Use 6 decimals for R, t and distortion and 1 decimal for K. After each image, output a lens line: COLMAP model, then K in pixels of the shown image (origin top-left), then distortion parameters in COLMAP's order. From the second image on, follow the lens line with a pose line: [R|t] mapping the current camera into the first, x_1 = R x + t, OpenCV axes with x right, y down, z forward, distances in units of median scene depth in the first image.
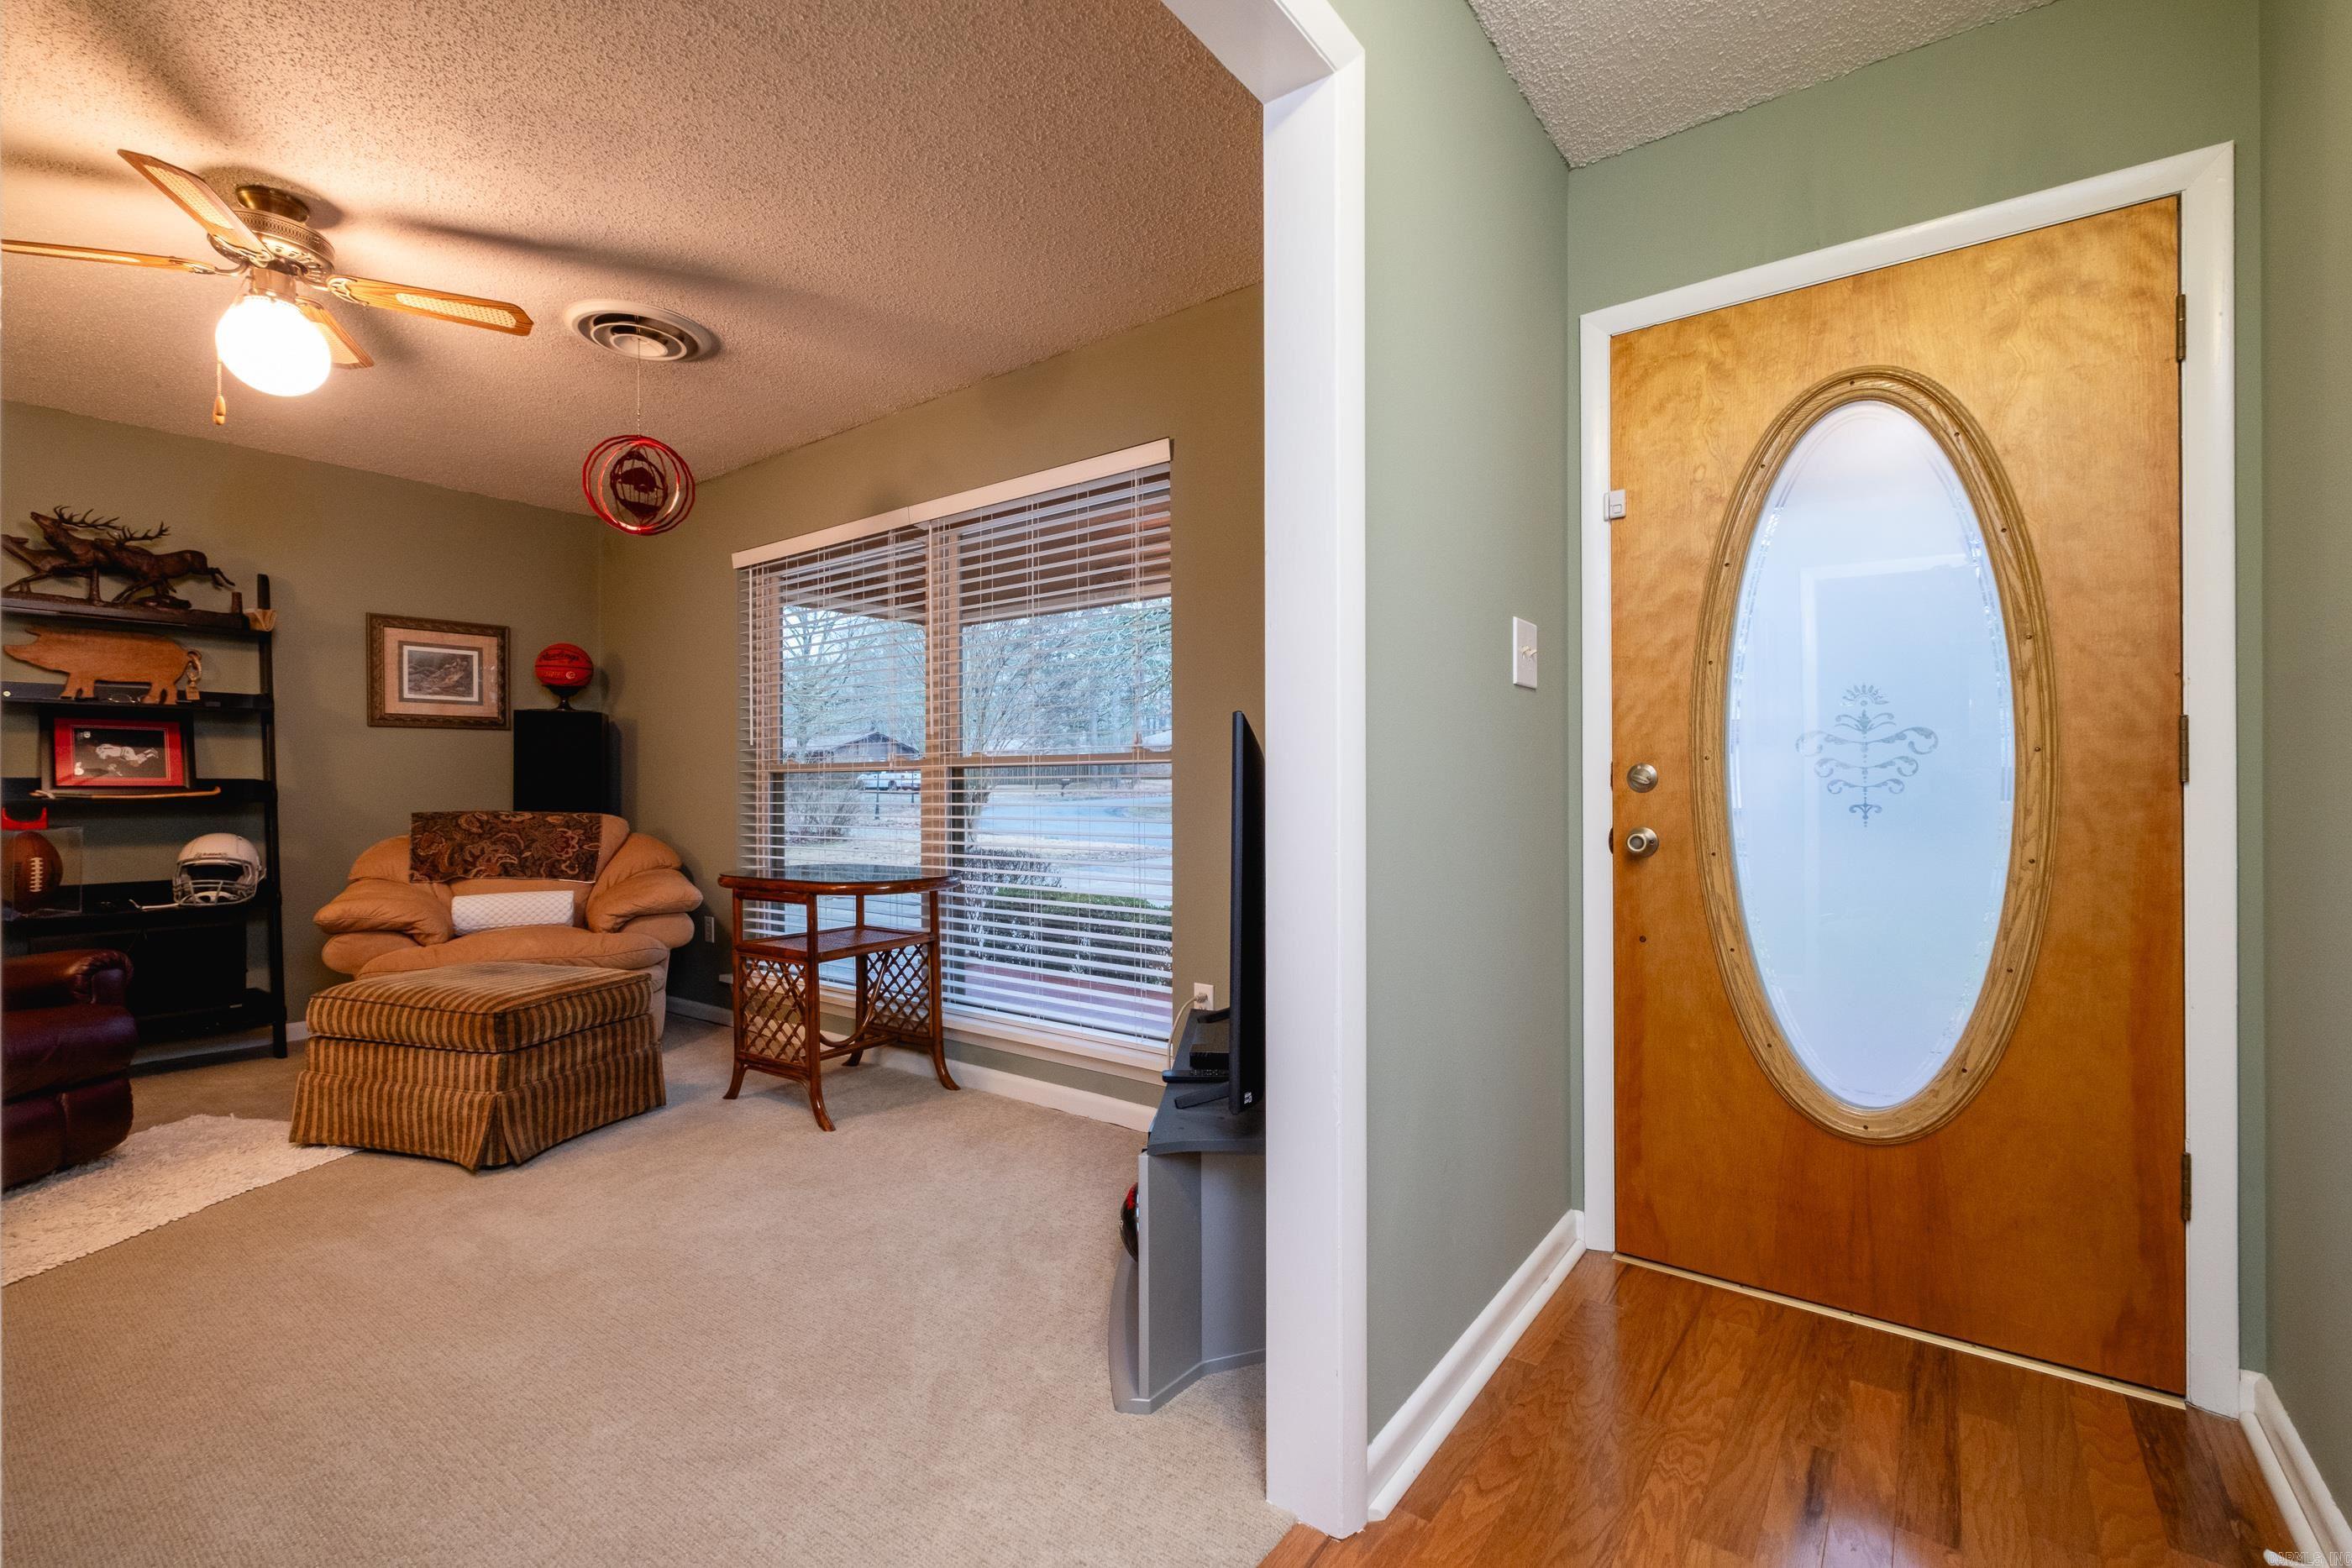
lens RADIAL K [[1025.7, 0, 1163.4], [0, 1025.7, 788.9], [0, 0, 1]] dist [0.010811, -0.006781]
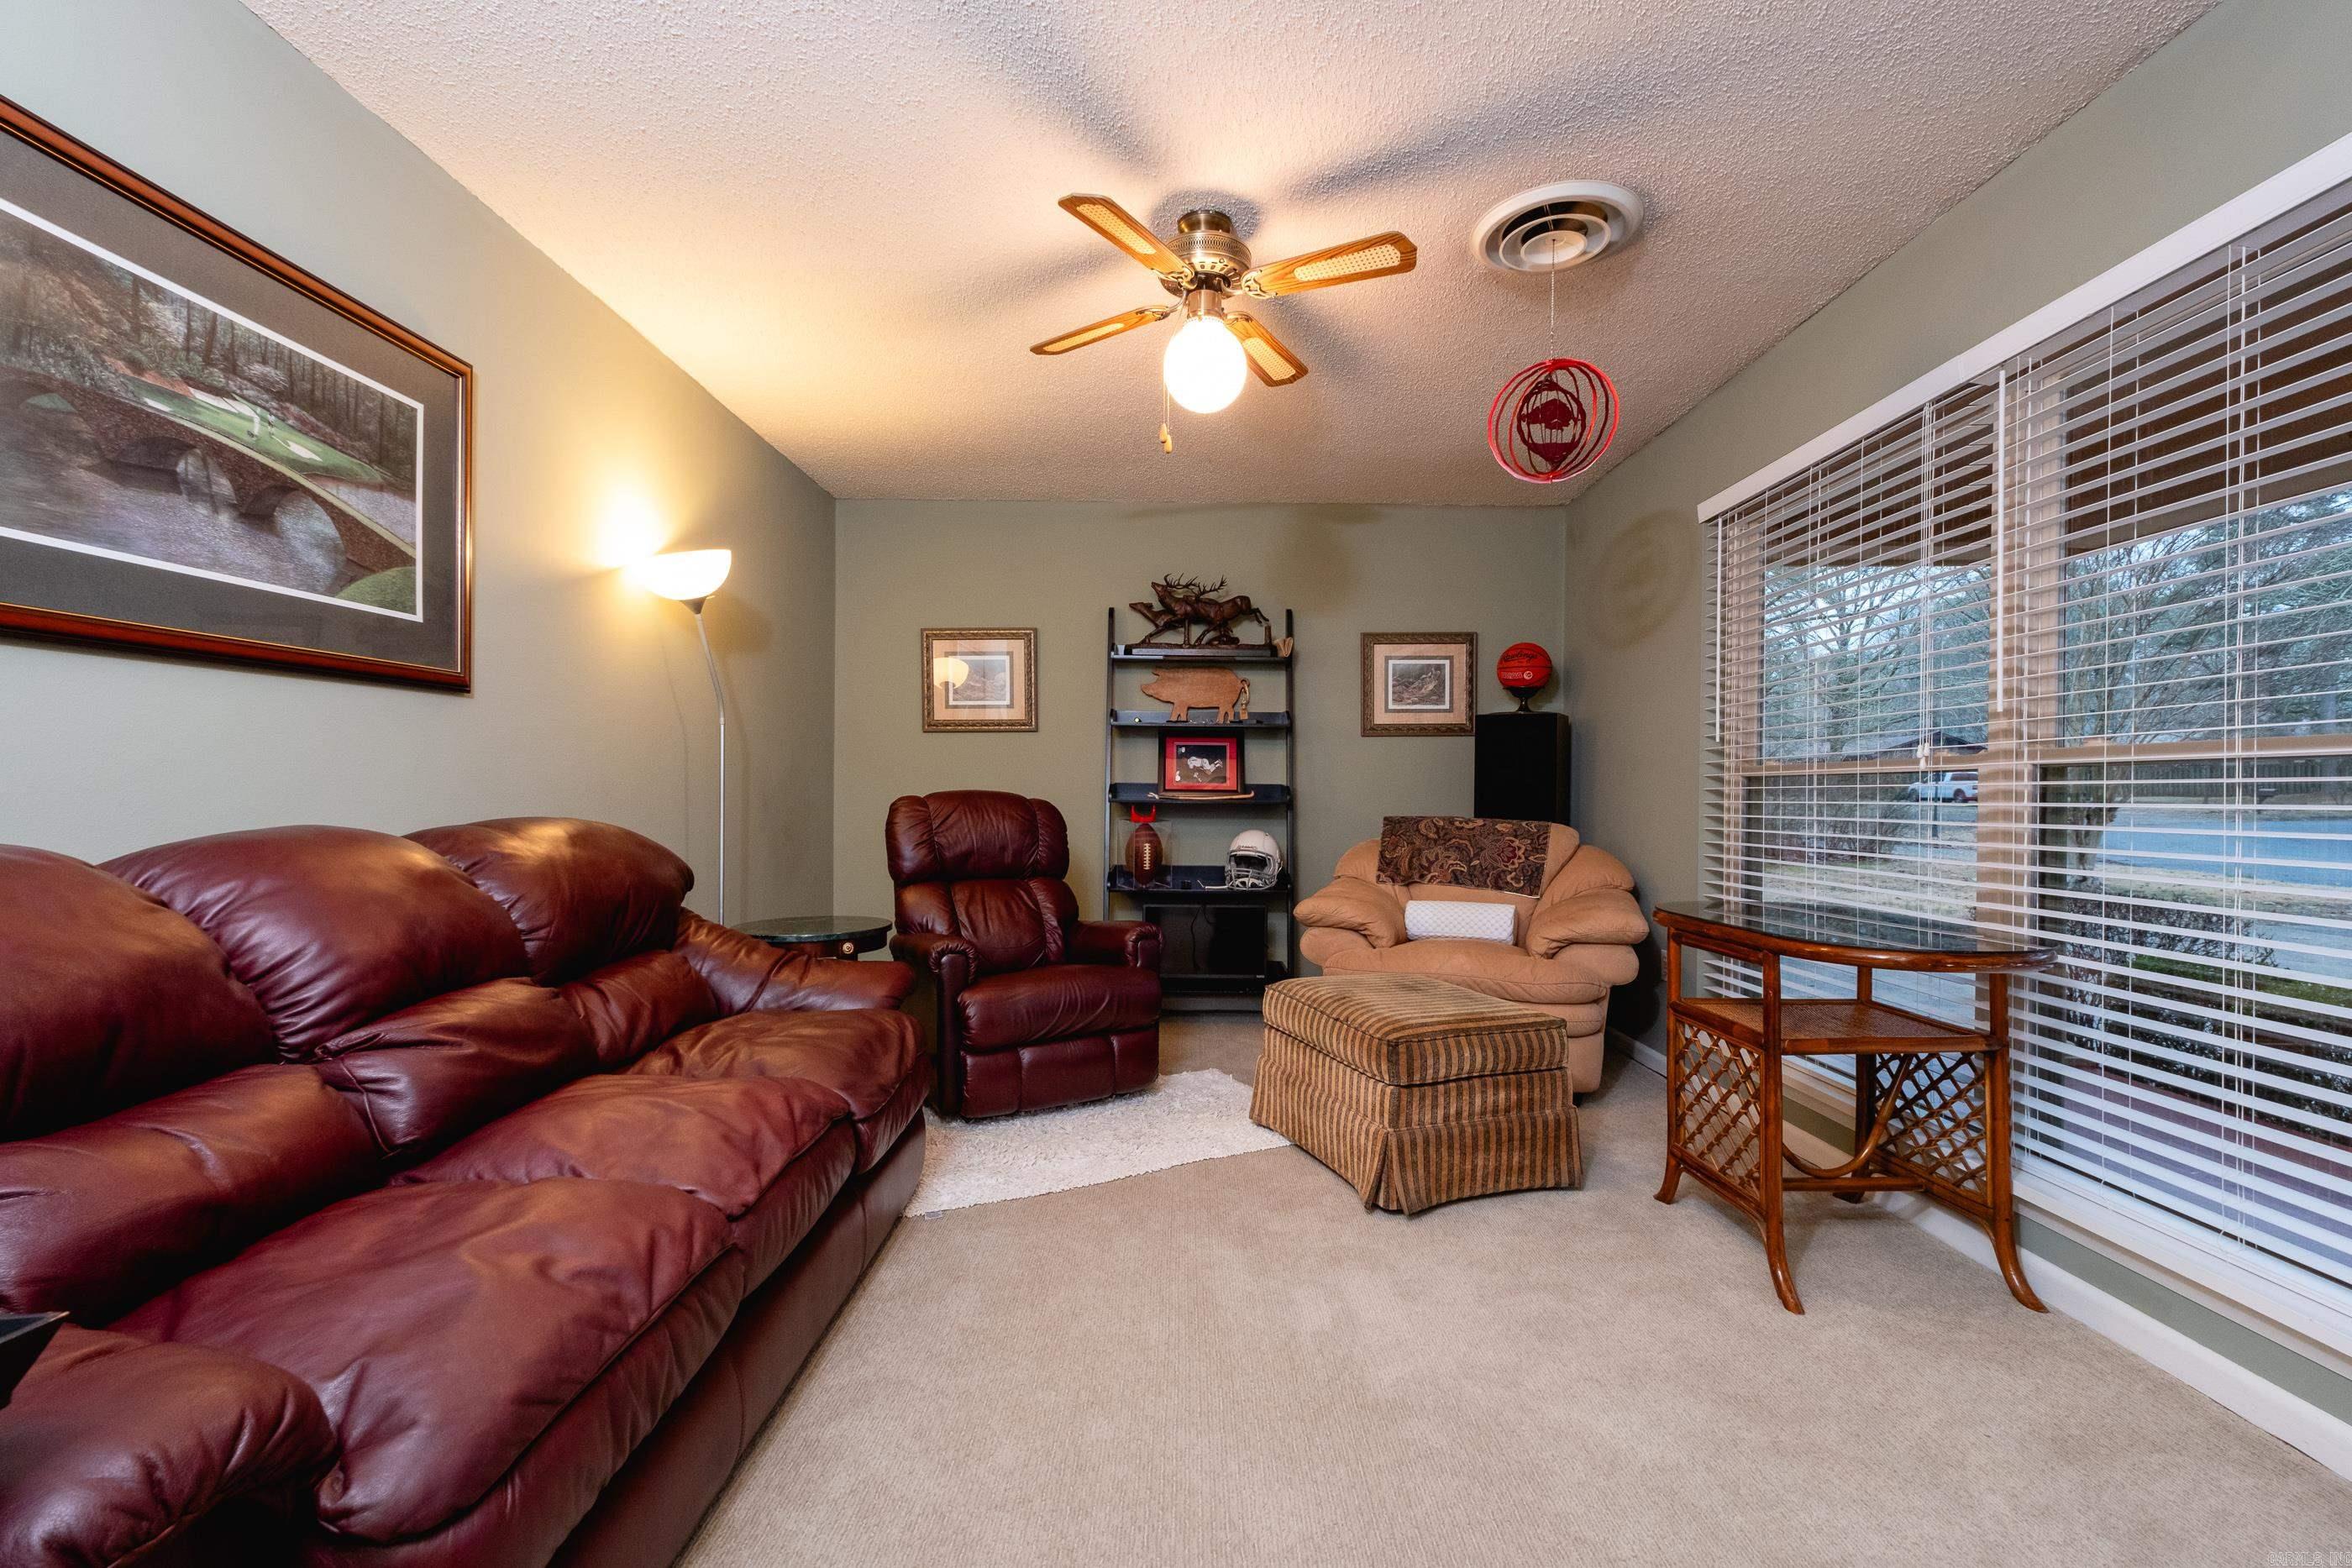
lens RADIAL K [[1025.7, 0, 1173.2], [0, 1025.7, 796.9], [0, 0, 1]] dist [0.010811, -0.006781]
pose [[0.613330, 0.010818, -0.789752, -0.040627], [-0.011246, 0.999924, 0.004963, 0.000579], [0.789746, 0.005838, 0.613406, 0.227548]]
